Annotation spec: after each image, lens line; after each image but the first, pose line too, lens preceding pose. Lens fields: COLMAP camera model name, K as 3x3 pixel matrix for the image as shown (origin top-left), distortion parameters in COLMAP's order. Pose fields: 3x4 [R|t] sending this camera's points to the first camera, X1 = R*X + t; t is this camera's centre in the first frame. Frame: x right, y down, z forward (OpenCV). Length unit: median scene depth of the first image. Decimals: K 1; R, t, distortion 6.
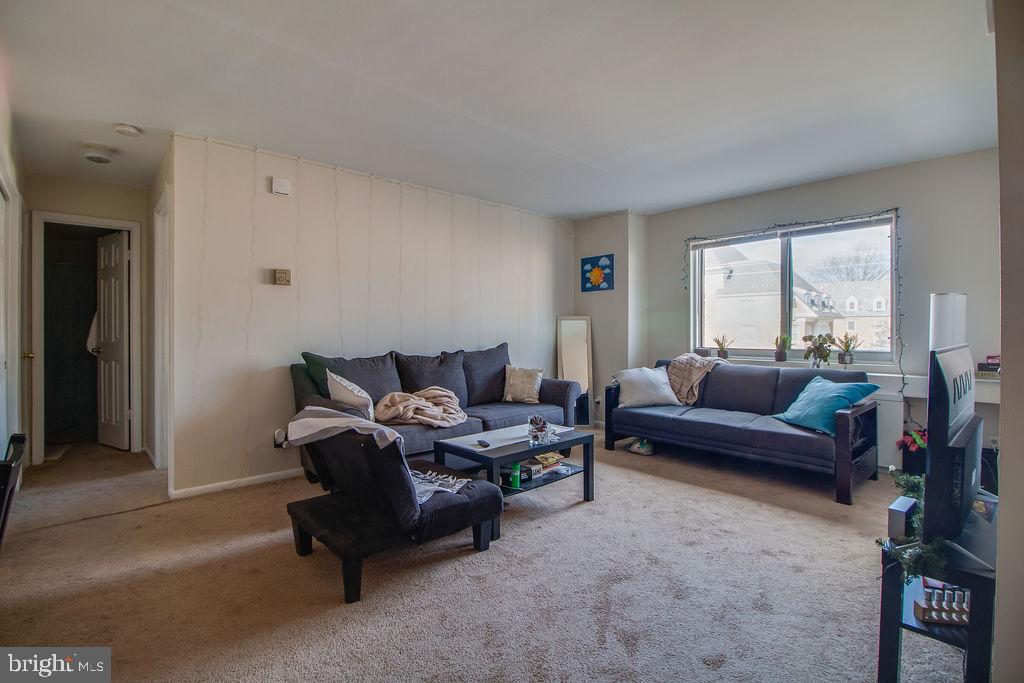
lens RADIAL K [[490.1, 0, 512.0], [0, 490.1, 341.5], [0, 0, 1]] dist [-0.017769, -0.001060]
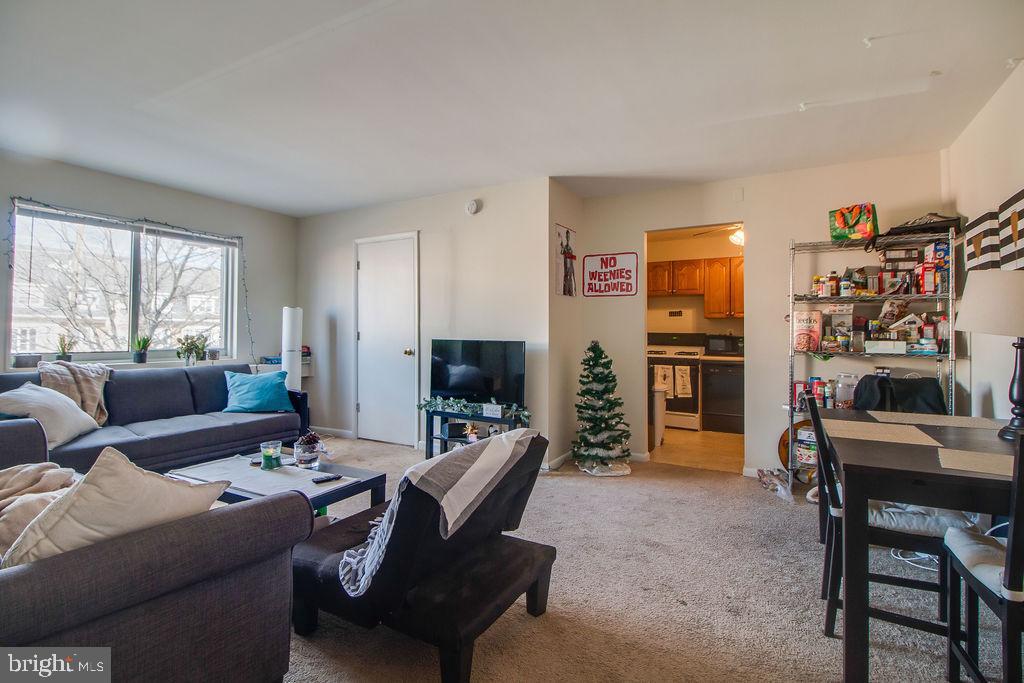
lens RADIAL K [[490.1, 0, 512.0], [0, 490.1, 341.5], [0, 0, 1]] dist [-0.017769, -0.001060]
pose [[-0.310885, -0.014174, 0.950342, -0.569083], [0.009110, 0.999798, 0.017892, -0.010835], [-0.950404, 0.014220, -0.310693, 0.606343]]
